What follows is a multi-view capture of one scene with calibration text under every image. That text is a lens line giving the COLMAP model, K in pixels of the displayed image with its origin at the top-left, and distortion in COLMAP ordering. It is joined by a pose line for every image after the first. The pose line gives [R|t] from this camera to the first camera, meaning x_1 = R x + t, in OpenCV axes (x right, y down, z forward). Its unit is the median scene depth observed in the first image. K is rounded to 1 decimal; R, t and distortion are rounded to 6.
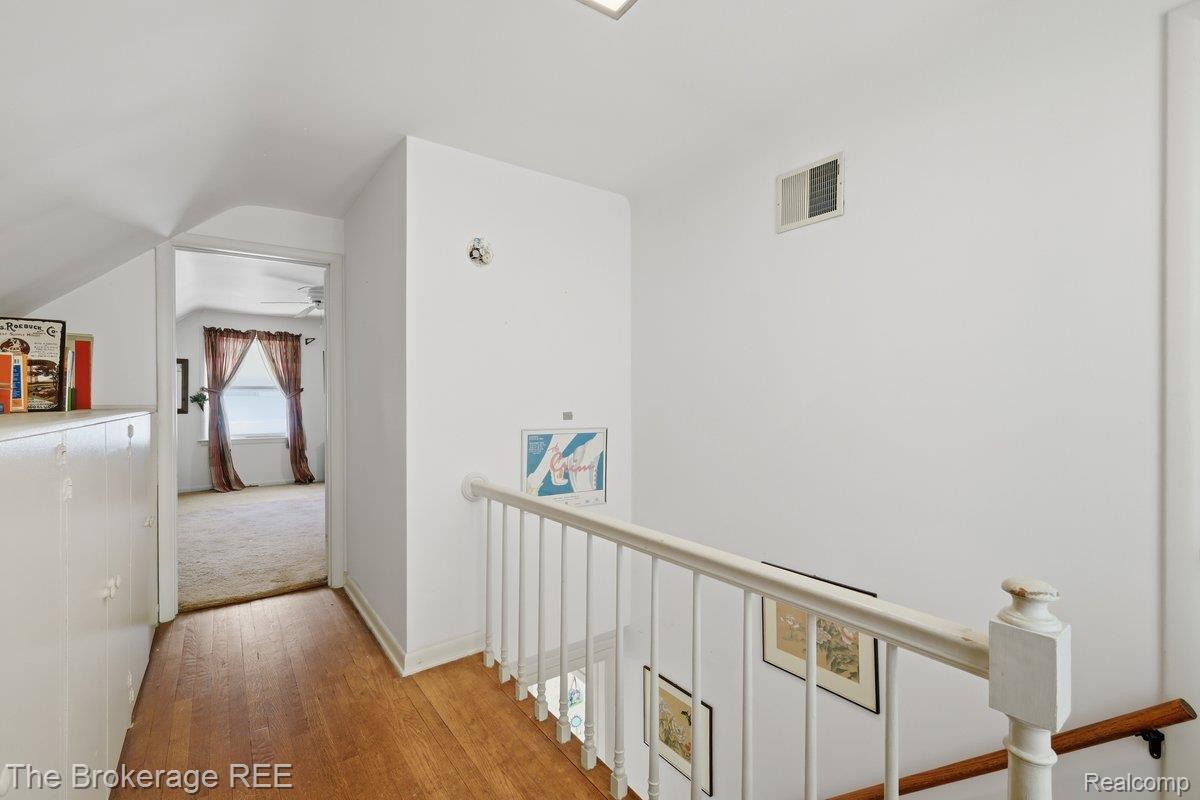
lens RADIAL K [[530.8, 0, 600.0], [0, 530.8, 400.0], [0, 0, 1]] dist [0.001623, -0.000067]
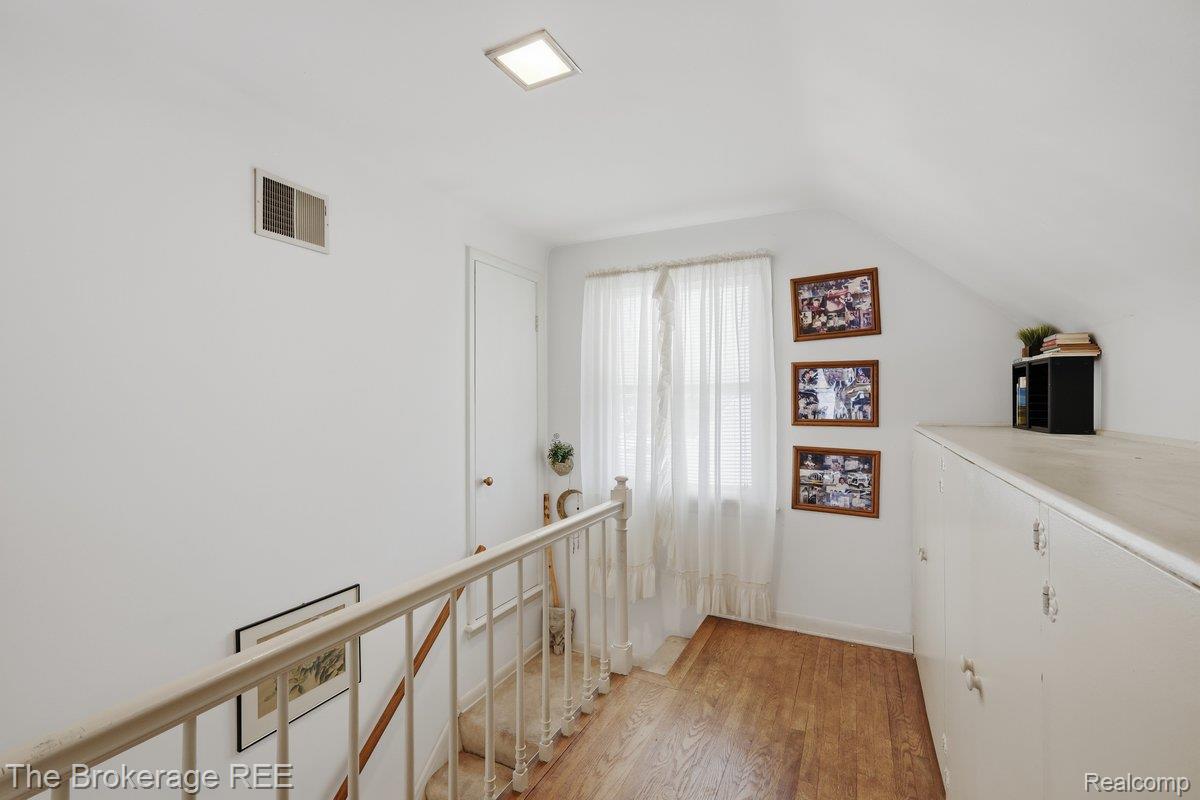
lens RADIAL K [[530.8, 0, 600.0], [0, 530.8, 400.0], [0, 0, 1]] dist [0.001623, -0.000067]
pose [[-0.481352, 0.006034, 0.876507, -0.760955], [0.005995, 0.999976, -0.003591, -0.042565], [-0.876507, 0.003526, -0.481376, 1.036899]]
